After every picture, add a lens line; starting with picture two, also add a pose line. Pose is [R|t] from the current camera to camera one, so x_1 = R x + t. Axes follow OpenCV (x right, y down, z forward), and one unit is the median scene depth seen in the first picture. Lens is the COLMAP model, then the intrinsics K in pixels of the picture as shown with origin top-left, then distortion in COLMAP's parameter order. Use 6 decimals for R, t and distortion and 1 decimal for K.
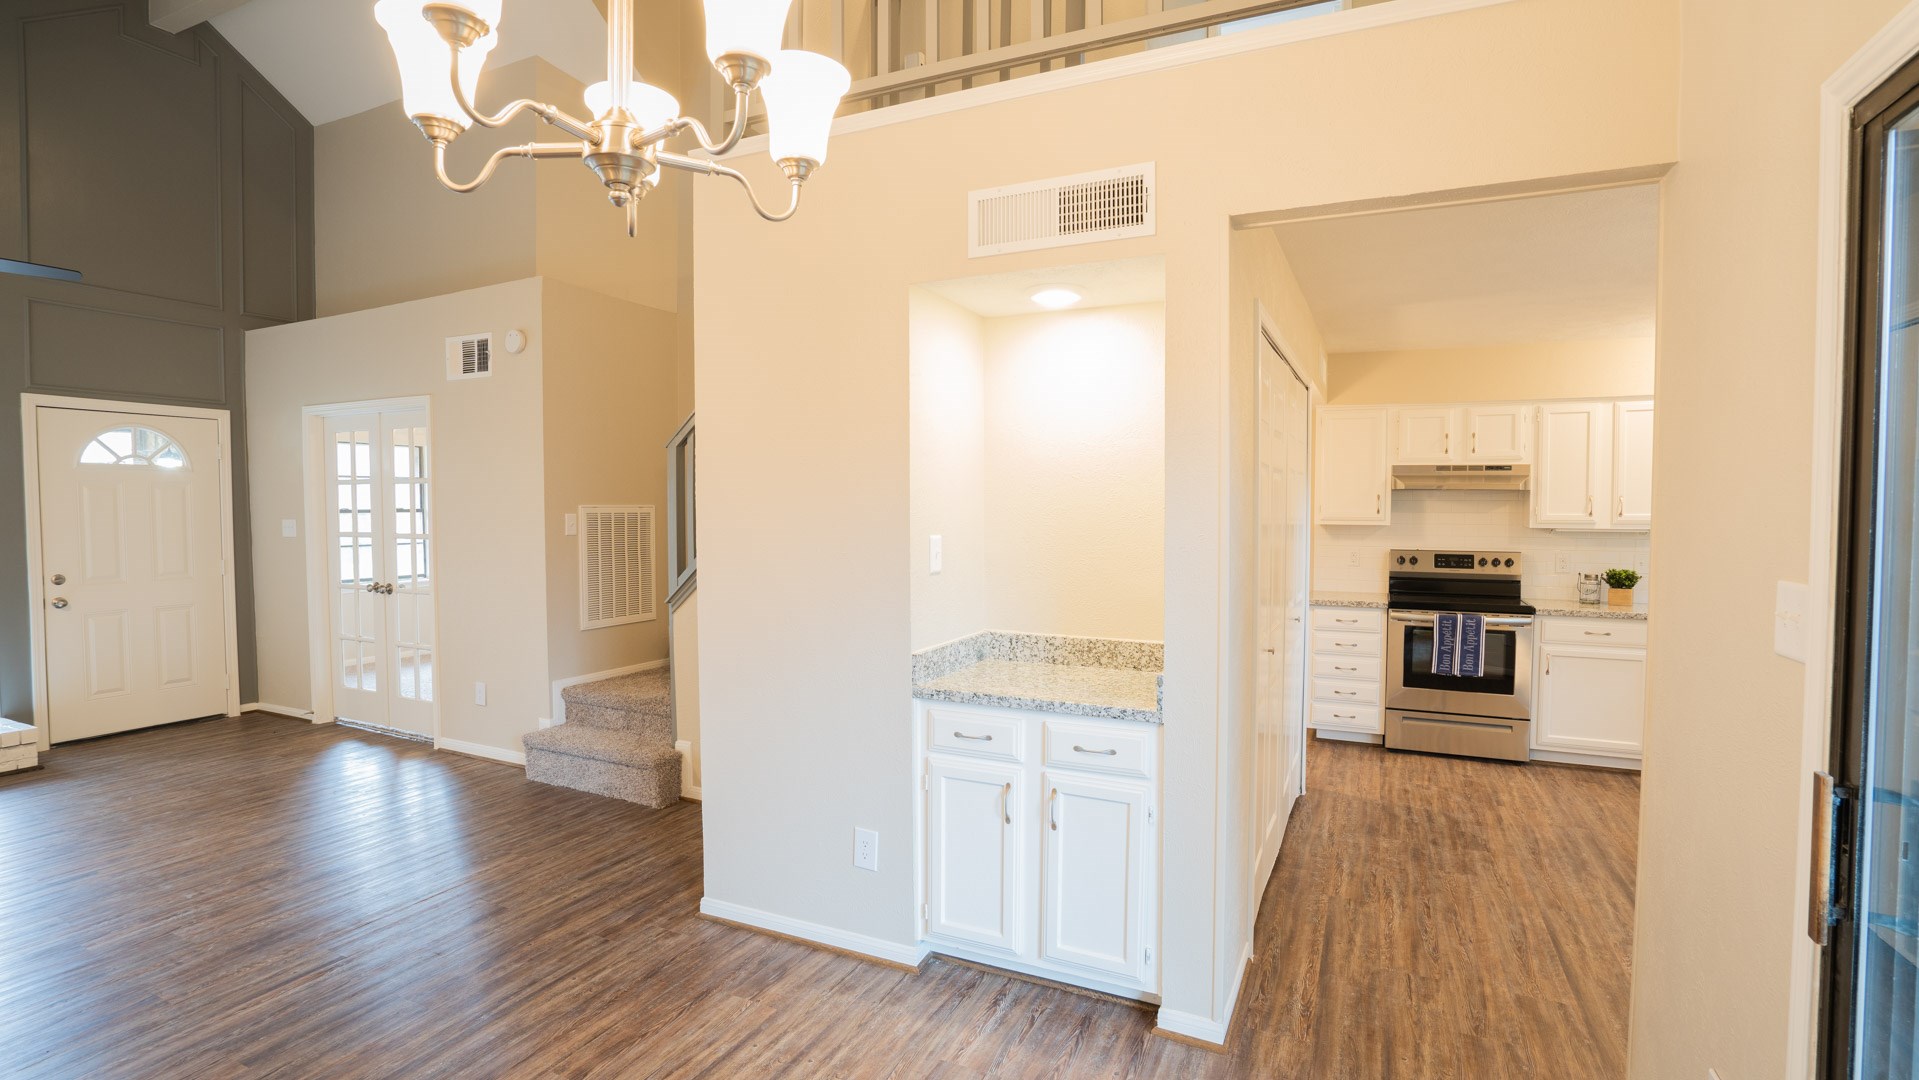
lens RADIAL K [[907.1, 0, 959.5], [0, 907.1, 540.0], [0, 0, 1]] dist [-0.072300, 0.034715]
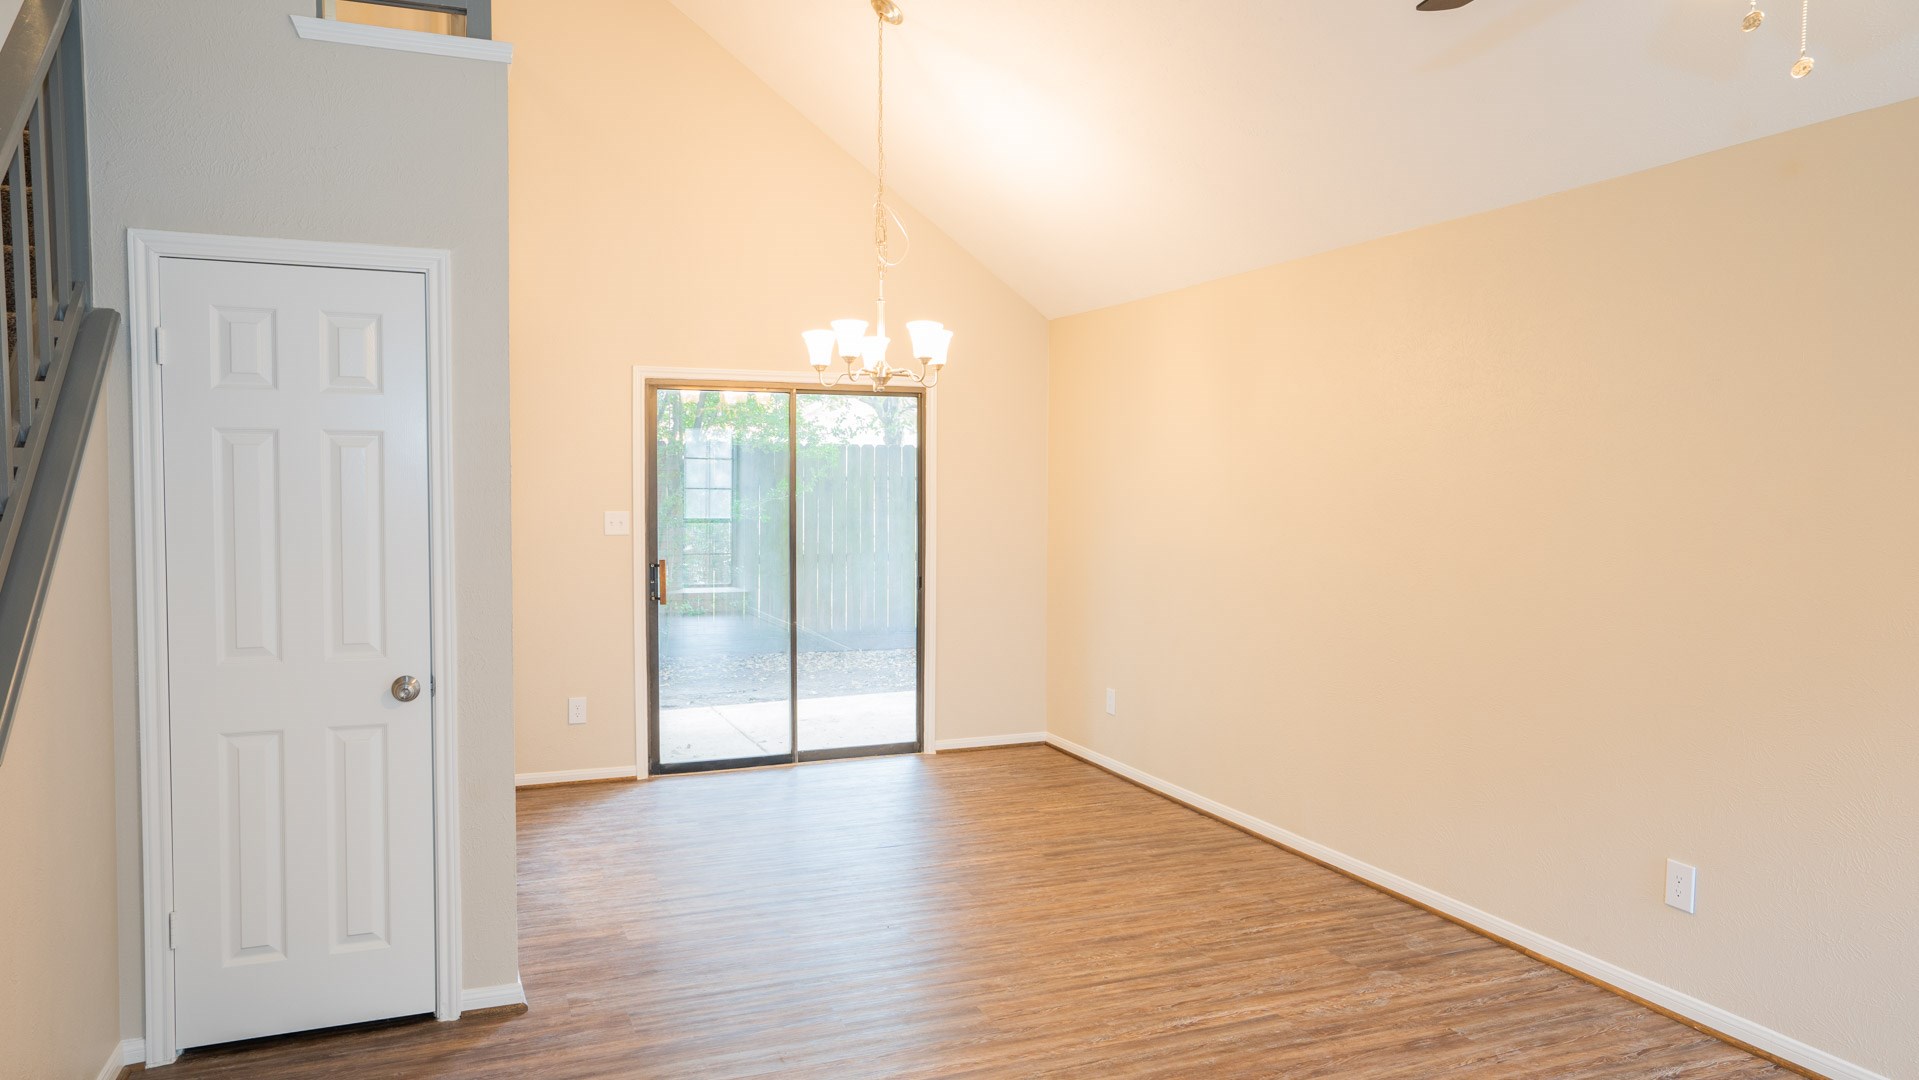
lens RADIAL K [[1239.5, 0, 959.5], [0, 1239.5, 540.0], [0, 0, 1]] dist [-0.031130, 0.045593]
pose [[-0.732995, -0.038174, 0.679162, -0.810691], [0.022477, 0.996520, 0.080271, -0.046490], [-0.679863, 0.074104, -0.729586, 0.931361]]
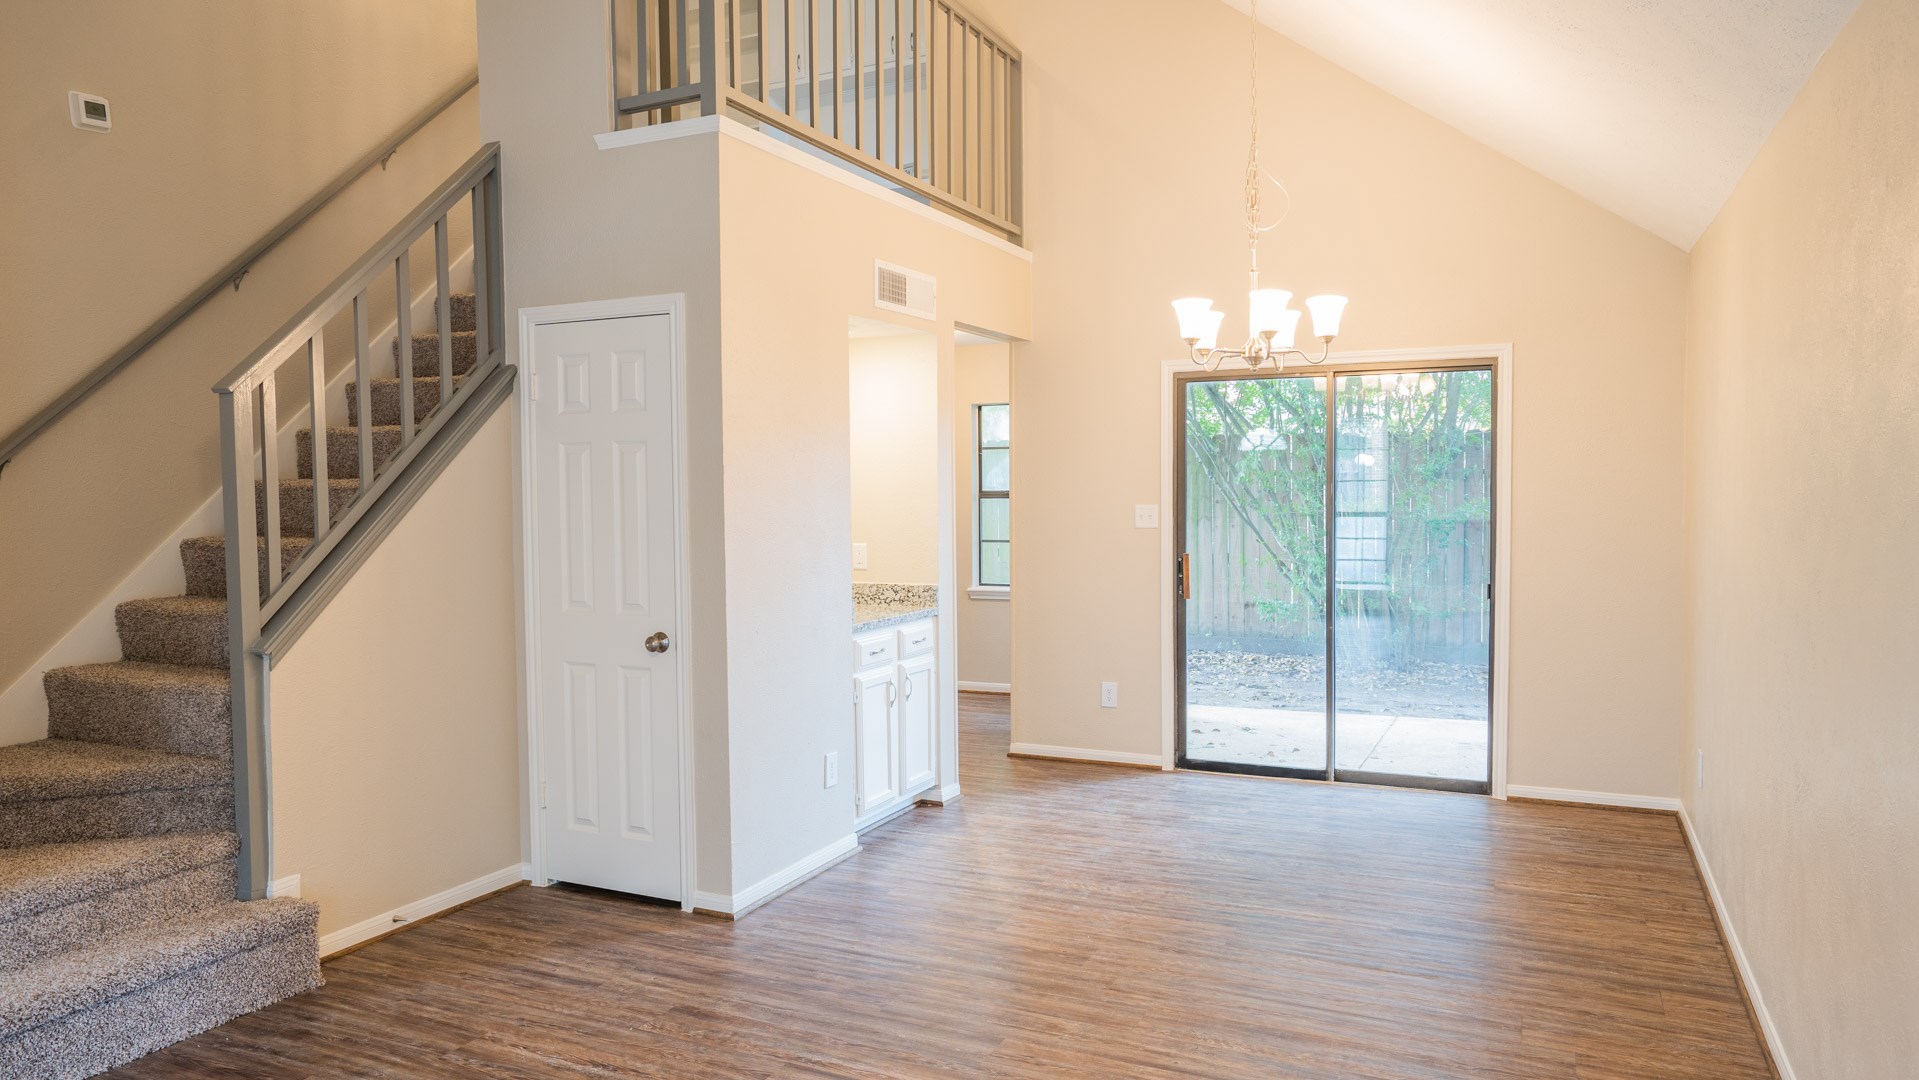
lens RADIAL K [[1239.5, 0, 959.5], [0, 1239.5, 540.0], [0, 0, 1]] dist [-0.031130, 0.045593]
pose [[0.000441, -0.052703, 0.998610, -0.984491], [0.052233, 0.997248, 0.052608, -0.024472], [-0.998635, 0.052137, 0.003193, 0.452034]]
